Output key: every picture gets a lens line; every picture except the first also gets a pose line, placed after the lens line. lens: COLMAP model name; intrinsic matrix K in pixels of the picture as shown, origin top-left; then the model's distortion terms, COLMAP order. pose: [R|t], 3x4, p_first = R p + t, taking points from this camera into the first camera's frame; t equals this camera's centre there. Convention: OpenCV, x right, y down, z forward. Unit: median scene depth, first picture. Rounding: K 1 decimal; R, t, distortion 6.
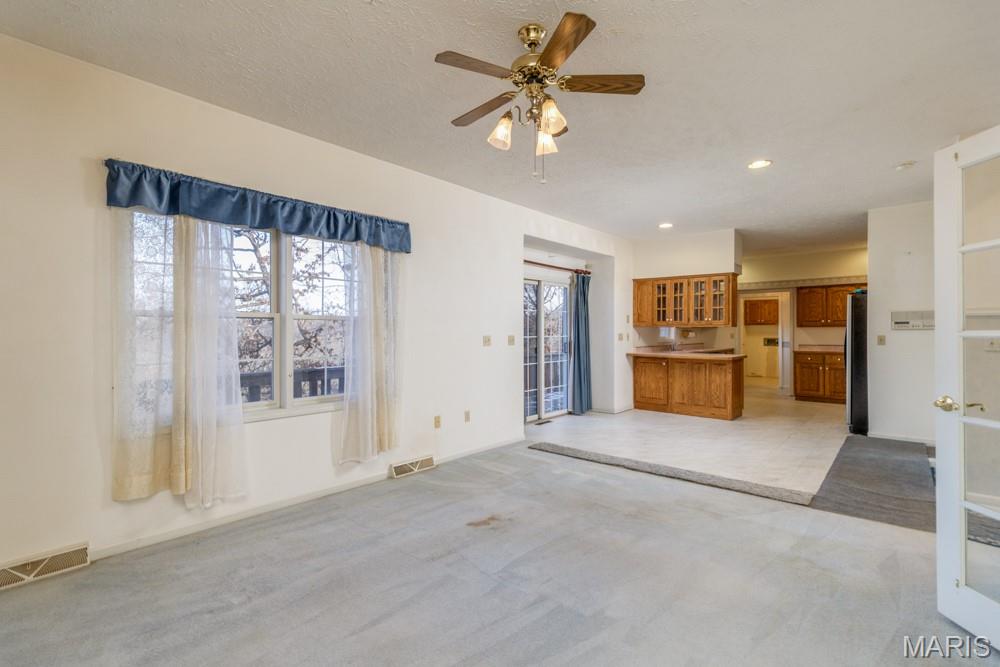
lens RADIAL K [[461.2, 0, 493.0], [0, 461.2, 328.1], [0, 0, 1]] dist [-0.006330, 0.000917]
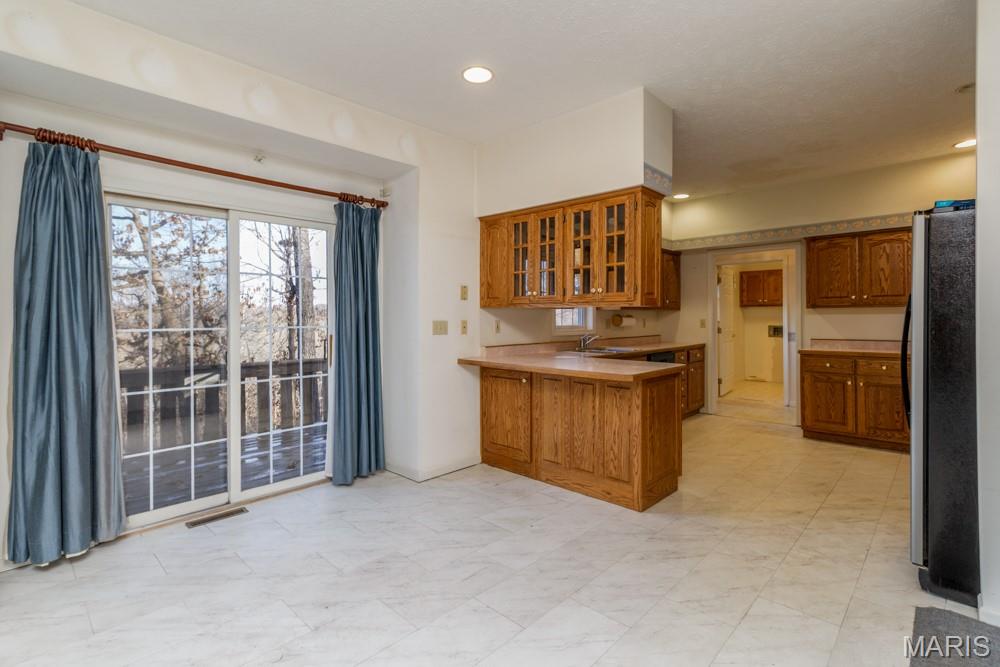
lens RADIAL K [[461.2, 0, 497.3], [0, 461.2, 317.0], [0, 0, 1]] dist [-0.006330, 0.000917]
pose [[0.998941, -0.004066, -0.045833, 0.345335], [0.004327, 0.999975, 0.005602, 0.004283], [0.045809, -0.005794, 0.998933, 0.469597]]
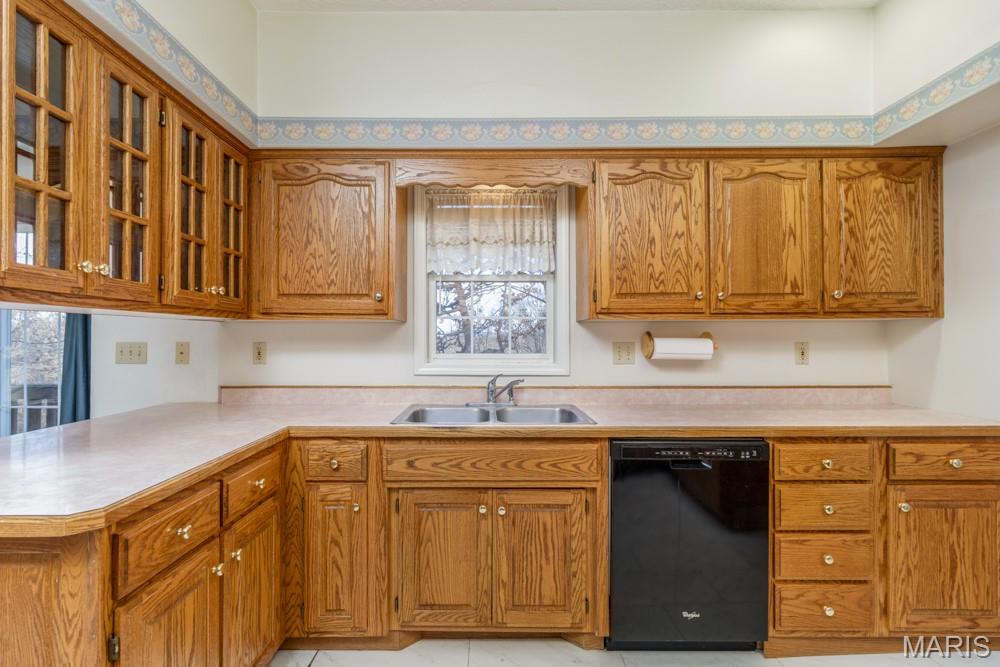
lens RADIAL K [[461.2, 0, 494.9], [0, 461.2, 337.2], [0, 0, 1]] dist [-0.006330, 0.000917]
pose [[0.666002, -0.006900, -0.745918, 0.662208], [0.005386, 0.999976, -0.004442, 0.010259], [0.745931, -0.001059, 0.666023, 0.921016]]
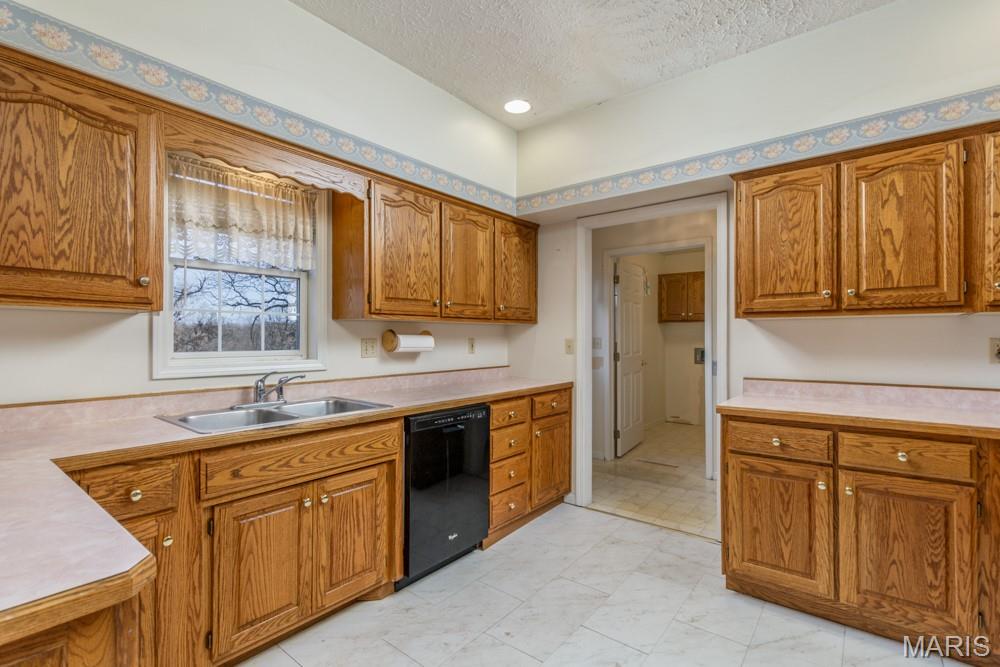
lens RADIAL K [[461.2, 0, 513.7], [0, 461.2, 335.5], [0, 0, 1]] dist [-0.006330, 0.000917]
pose [[0.997189, 0.001318, 0.074912, 0.573178], [-0.001614, 0.999991, 0.003880, 0.009028], [-0.074906, -0.003990, 0.997183, 0.828512]]
